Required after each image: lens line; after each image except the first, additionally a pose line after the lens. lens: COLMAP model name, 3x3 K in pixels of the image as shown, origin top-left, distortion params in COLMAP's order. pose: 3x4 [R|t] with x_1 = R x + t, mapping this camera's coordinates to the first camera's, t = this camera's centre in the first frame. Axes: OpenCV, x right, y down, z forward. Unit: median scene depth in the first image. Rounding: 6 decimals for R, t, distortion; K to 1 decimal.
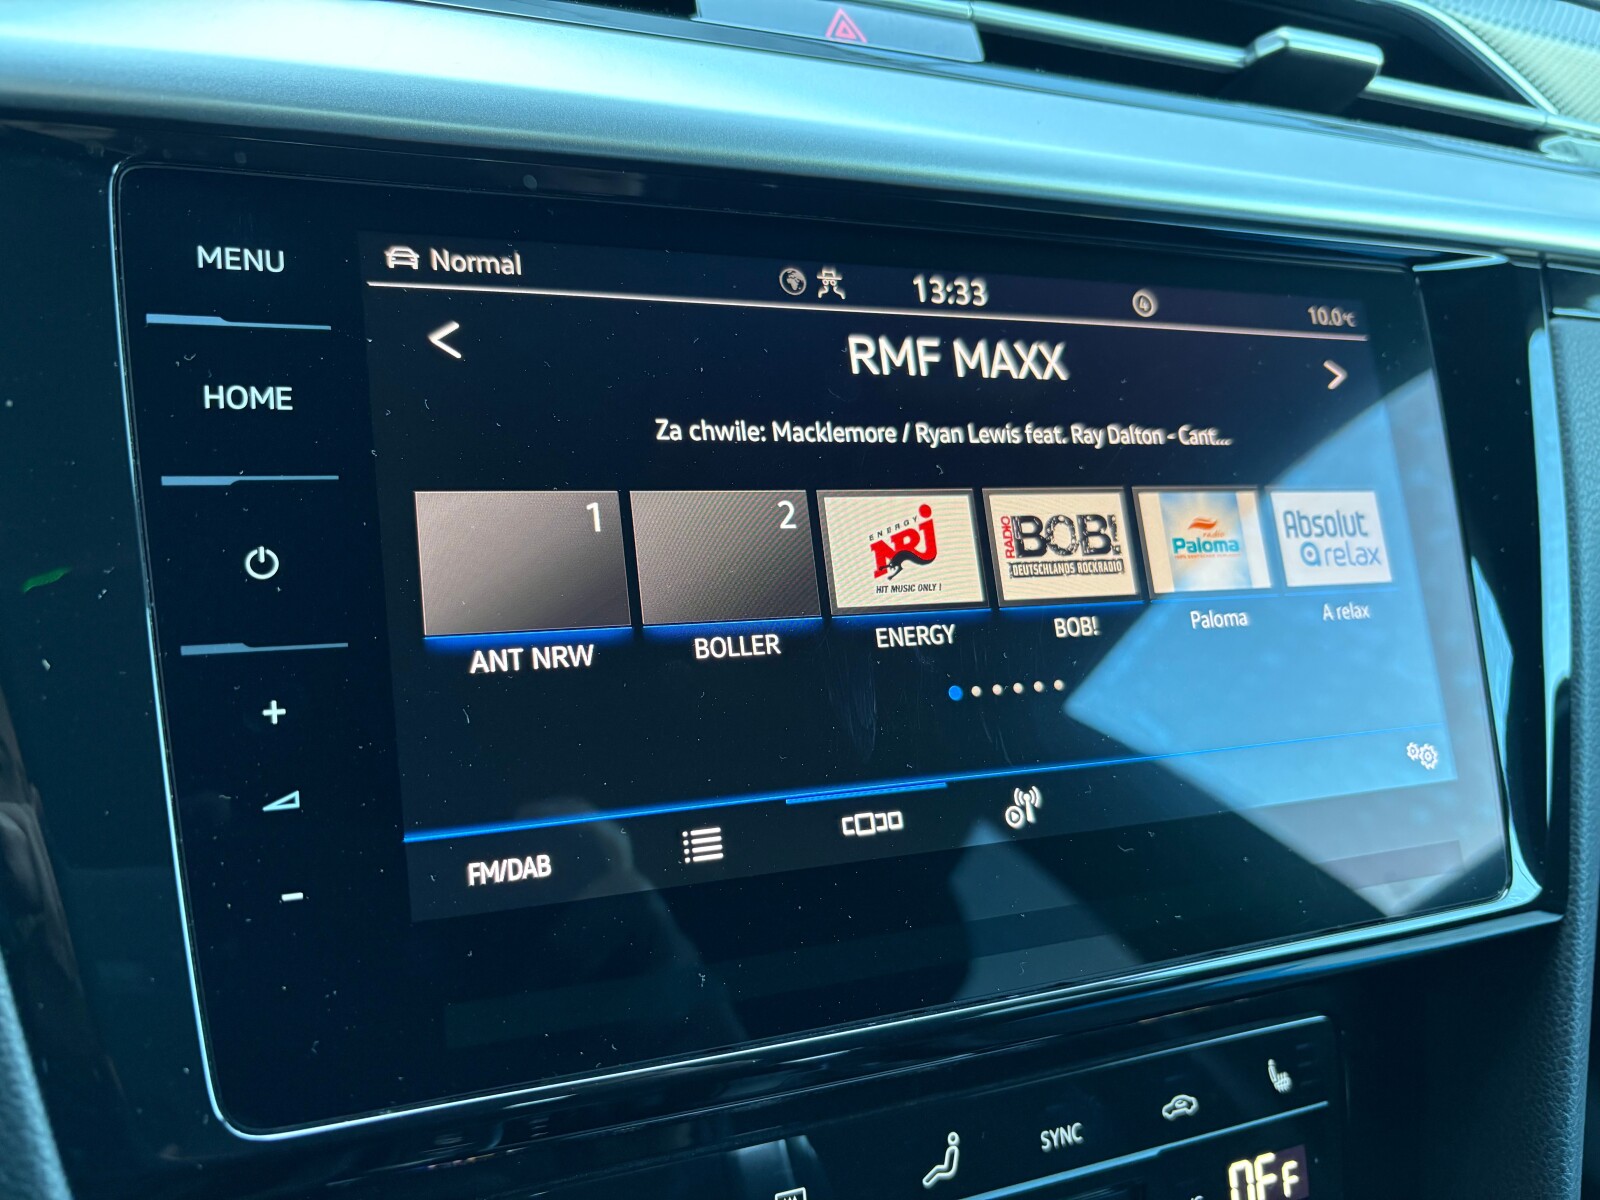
lens RADIAL K [[1244.4, 0, 799.3], [0, 1244.4, 595.4], [0, 0, 1]] dist [-0.010168, -0.014489]
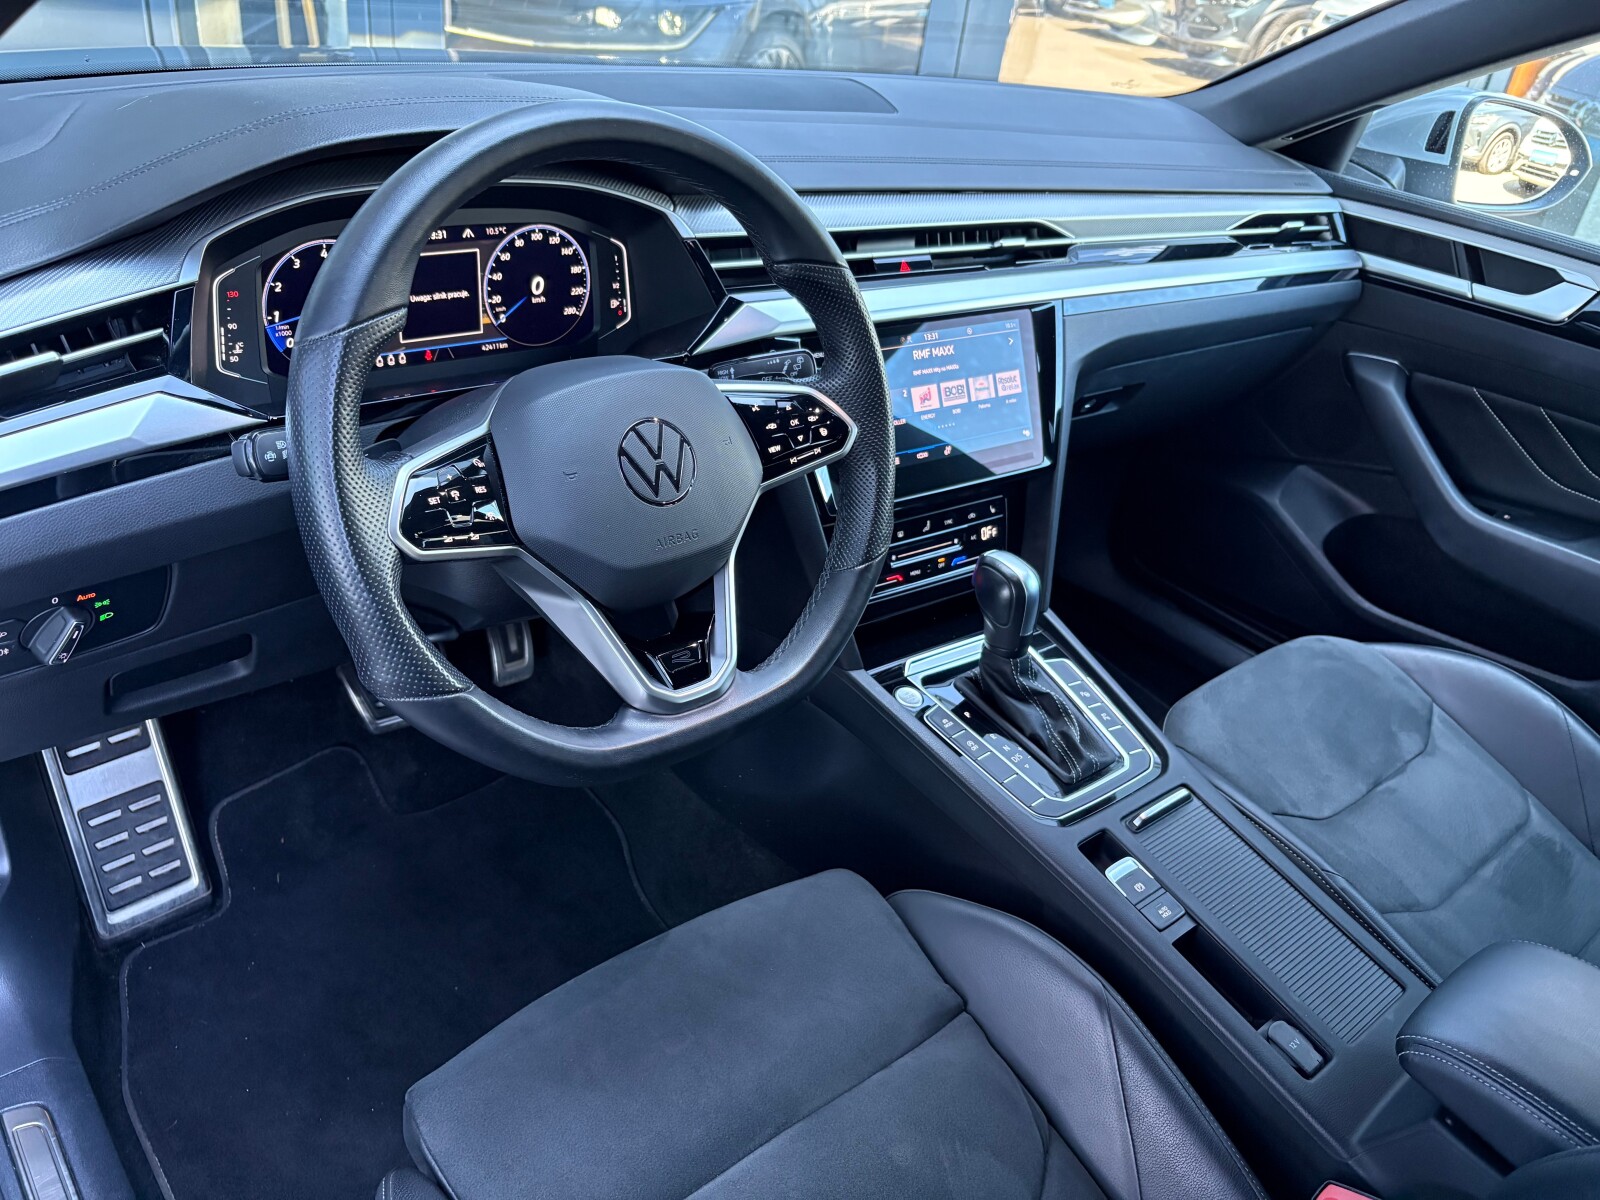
lens RADIAL K [[1208.2, 0, 800.0], [0, 1208.2, 600.0], [0, 0, 1]] dist [-0.003628, -0.007936]
pose [[0.967013, -0.086690, 0.239520, -1.460812], [0.016180, 0.959312, 0.281883, -0.568366], [-0.254211, -0.268709, 0.929070, -3.180870]]
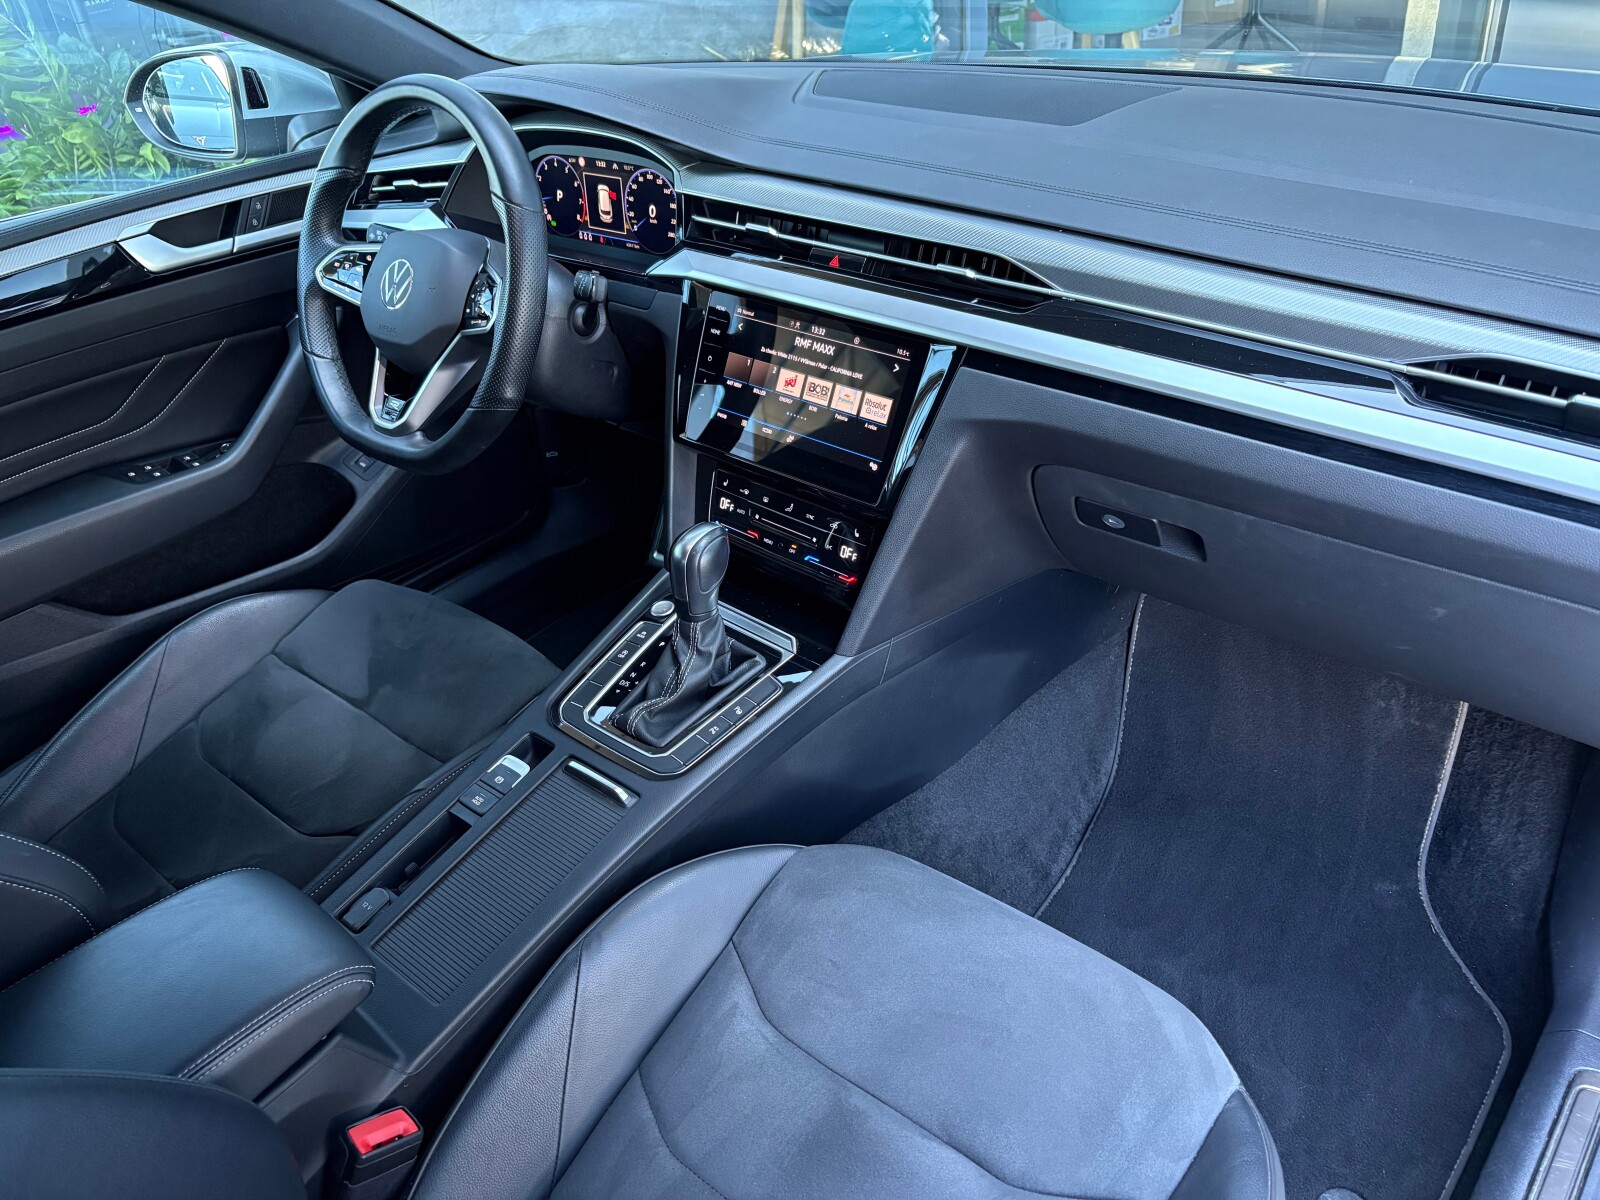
lens RADIAL K [[1208.2, 0, 800.0], [0, 1208.2, 600.0], [0, 0, 1]] dist [-0.003628, -0.007936]
pose [[0.396806, 0.407040, -0.822717, 4.192624], [-0.140603, 0.912677, 0.383733, -1.043779], [0.907070, -0.036591, 0.419387, -0.978260]]
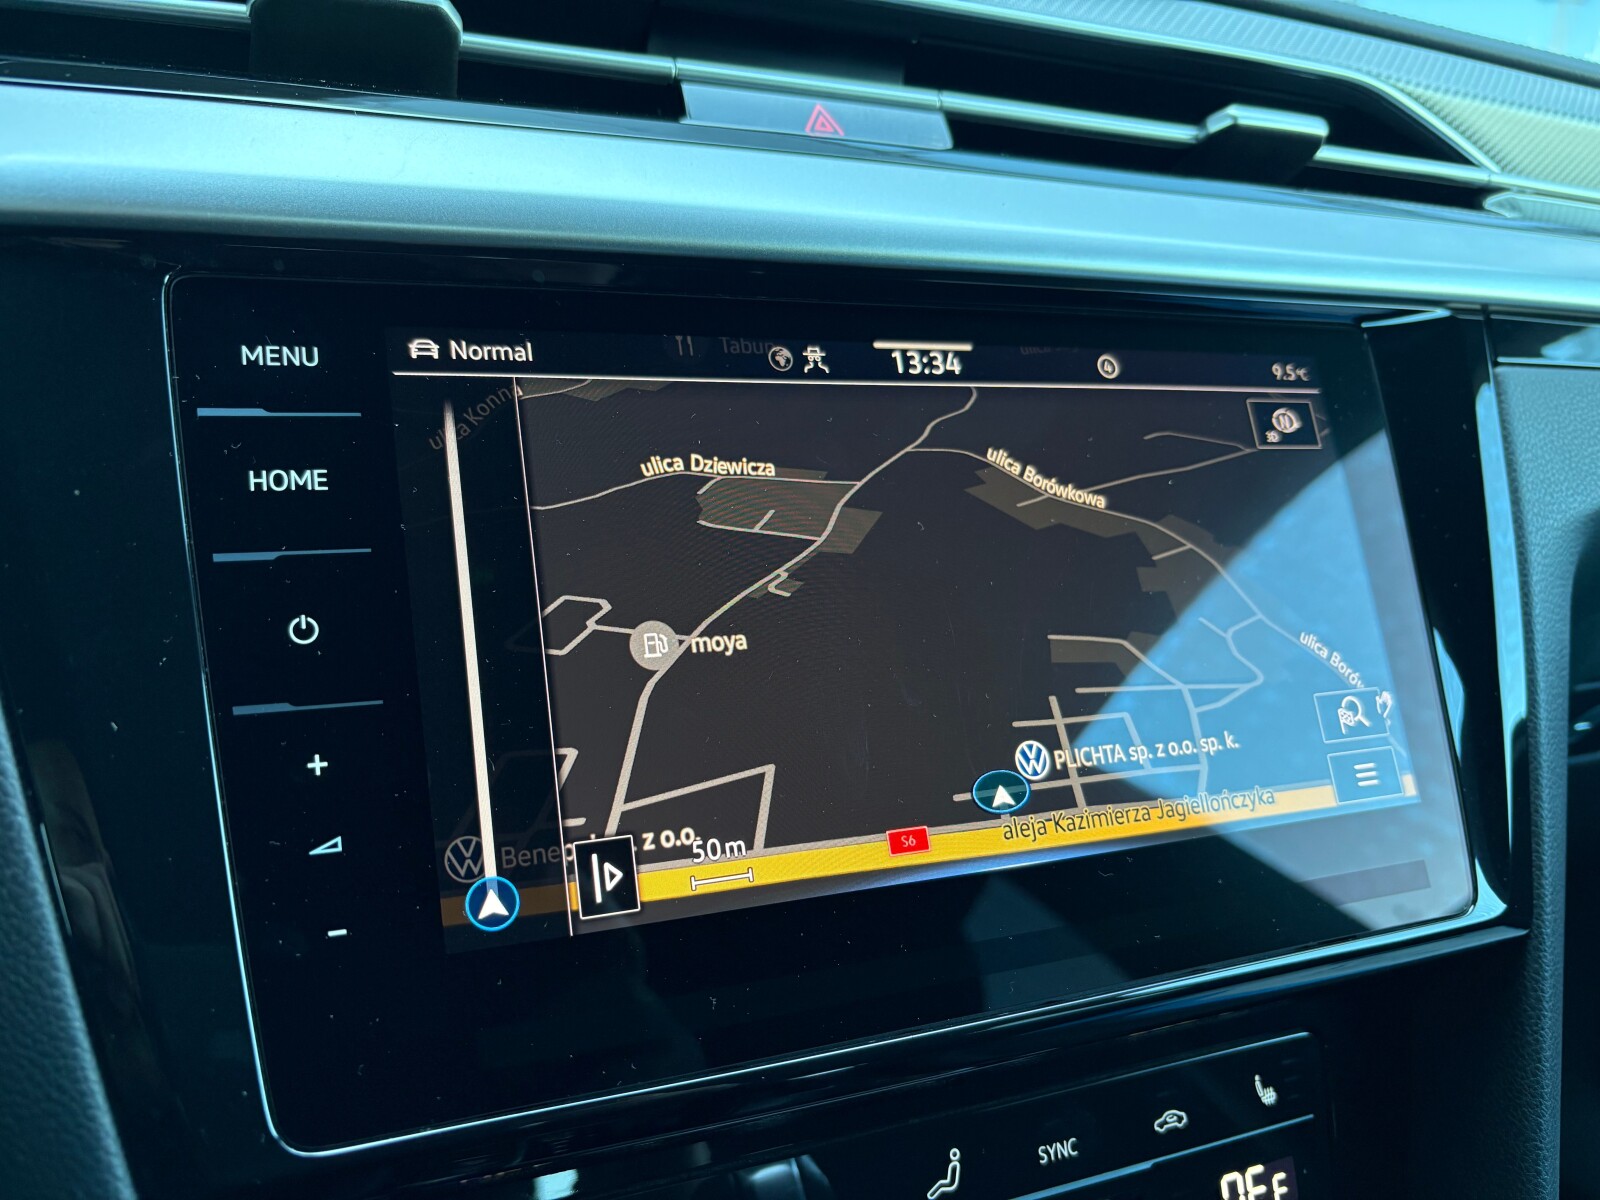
lens RADIAL K [[1241.3, 0, 800.8], [0, 1241.3, 605.9], [0, 0, 1]] dist [-0.001990, -0.015875]
pose [[0.999595, -0.028341, -0.002746, 0.008789], [0.028229, 0.999005, -0.034516, 0.002554], [0.003721, 0.034424, 0.999400, -0.075909]]
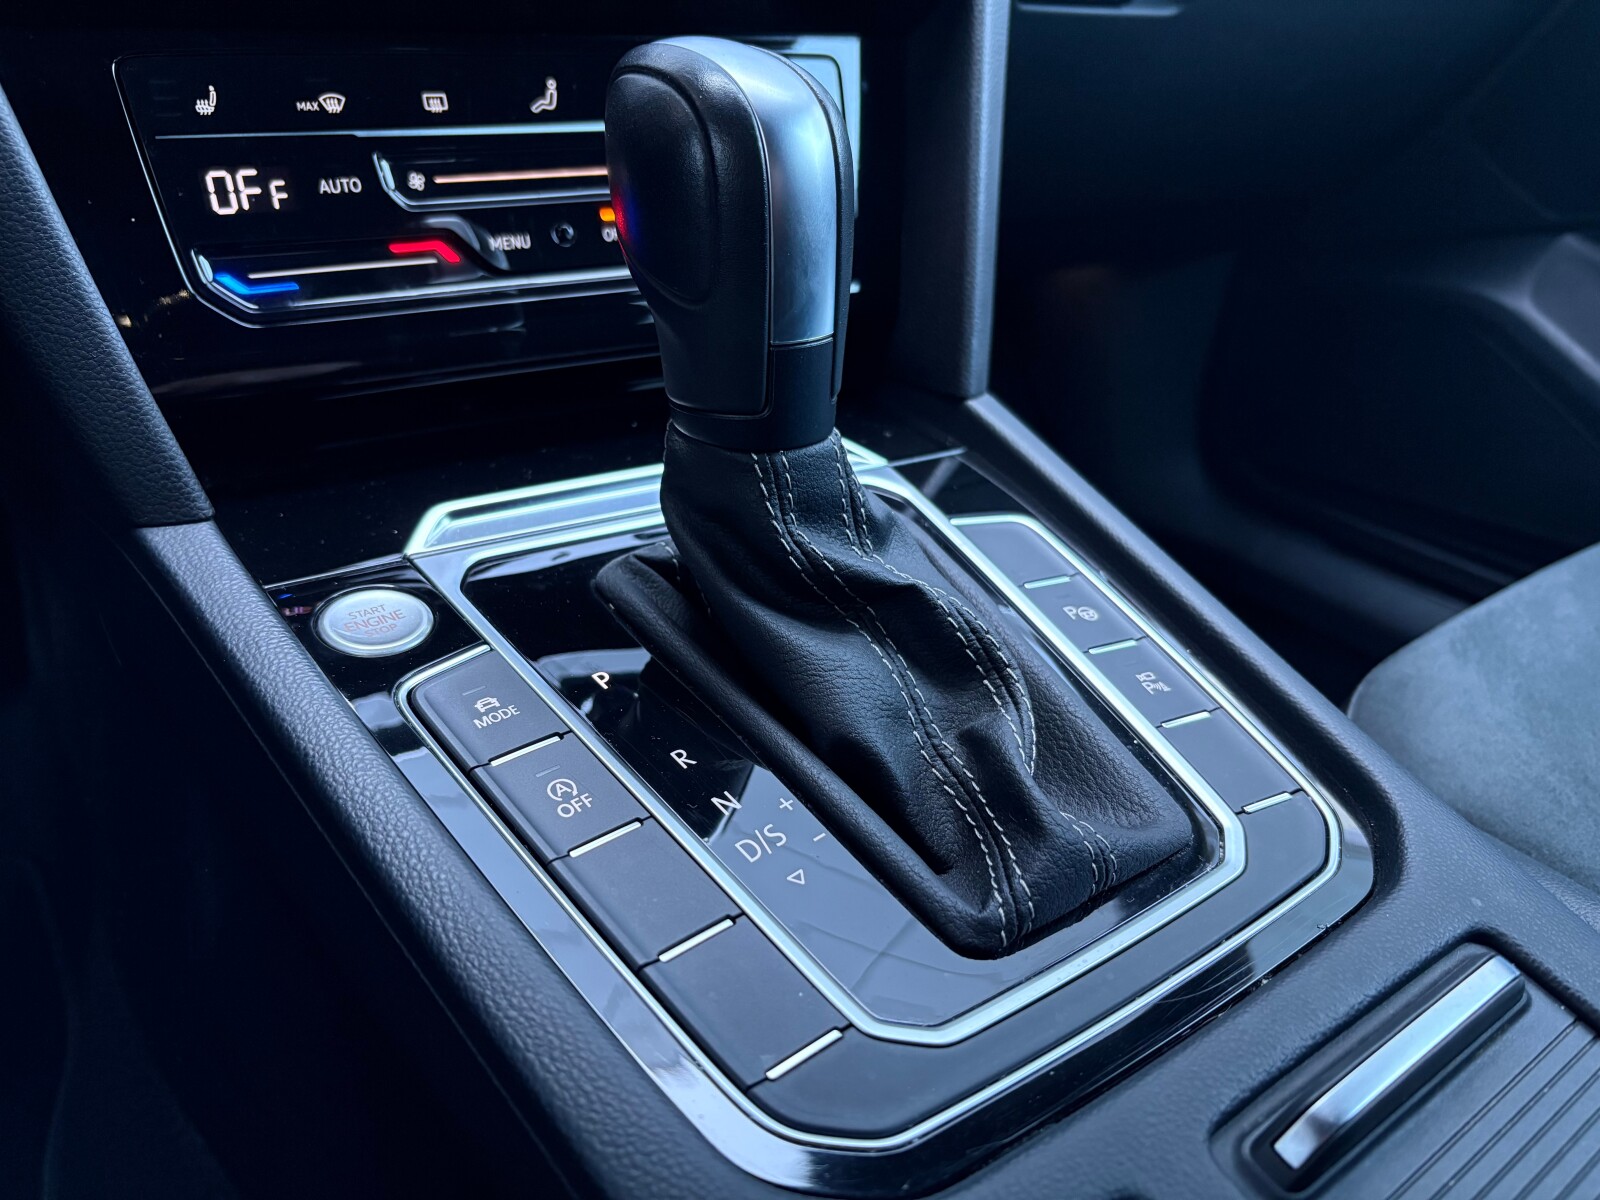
lens RADIAL K [[1279.5, 0, 800.0], [0, 1279.5, 600.0], [0, 0, 1]] dist [0.005600, 0.000611]
pose [[0.977933, -0.111377, 0.176757, 0.076965], [0.068974, 0.970729, 0.230061, 0.704854], [-0.197207, -0.212793, 0.956989, -0.625035]]
